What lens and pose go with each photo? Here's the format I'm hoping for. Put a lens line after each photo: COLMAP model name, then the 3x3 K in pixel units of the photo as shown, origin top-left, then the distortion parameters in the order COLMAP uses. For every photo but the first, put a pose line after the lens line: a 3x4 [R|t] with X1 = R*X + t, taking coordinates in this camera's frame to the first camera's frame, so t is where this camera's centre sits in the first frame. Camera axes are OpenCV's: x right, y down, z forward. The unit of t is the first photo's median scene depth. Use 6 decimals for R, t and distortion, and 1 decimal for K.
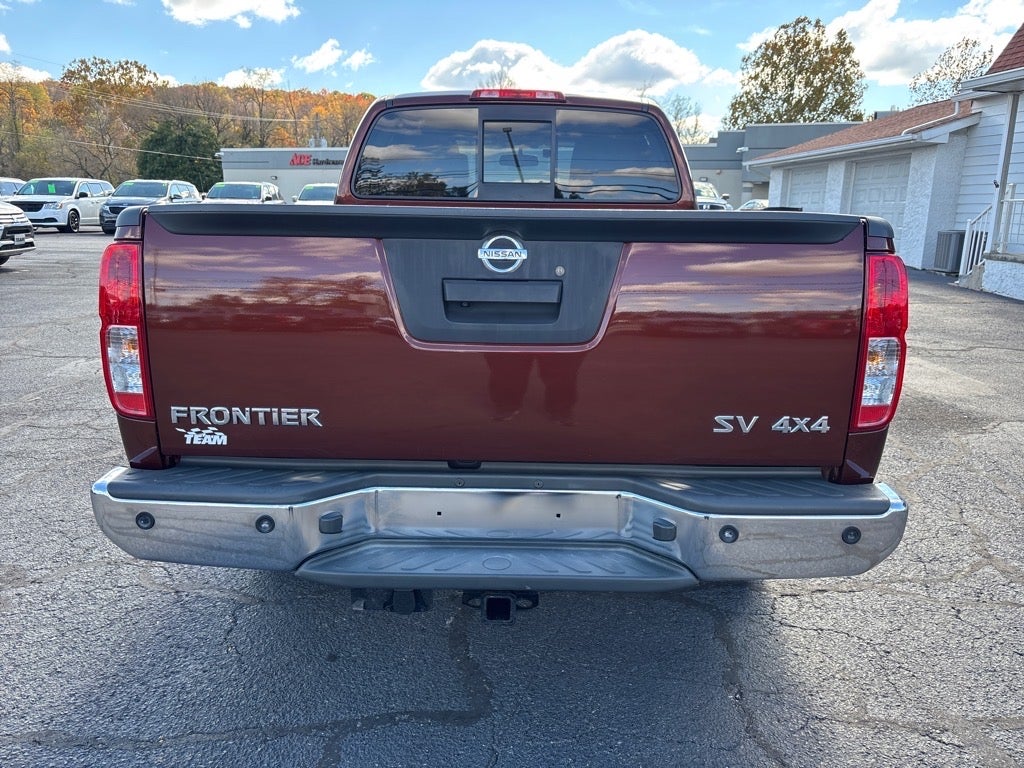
lens RADIAL K [[784.9, 0, 512.0], [0, 784.9, 384.0], [0, 0, 1]] dist [0.069108, -0.073706]
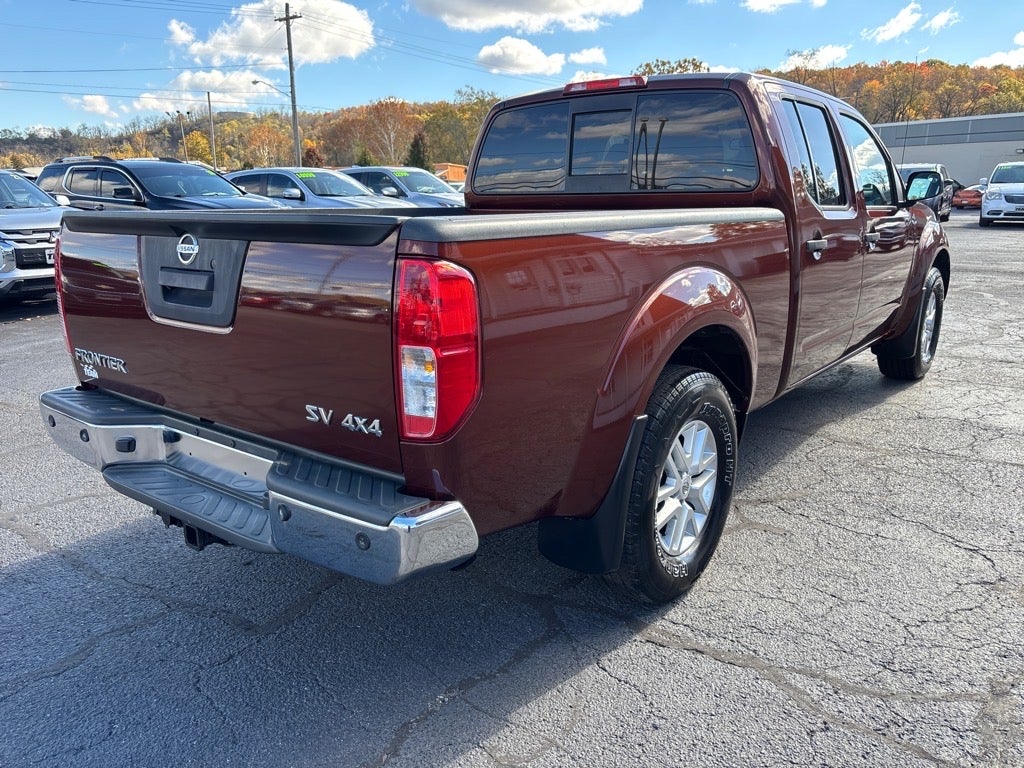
lens RADIAL K [[784.9, 0, 512.0], [0, 784.9, 384.0], [0, 0, 1]] dist [0.069108, -0.073706]
pose [[0.791866, 0.121024, -0.598583, 0.120999], [-0.109862, 0.992407, 0.055312, -0.008352], [0.600732, 0.021961, 0.799149, 0.033614]]
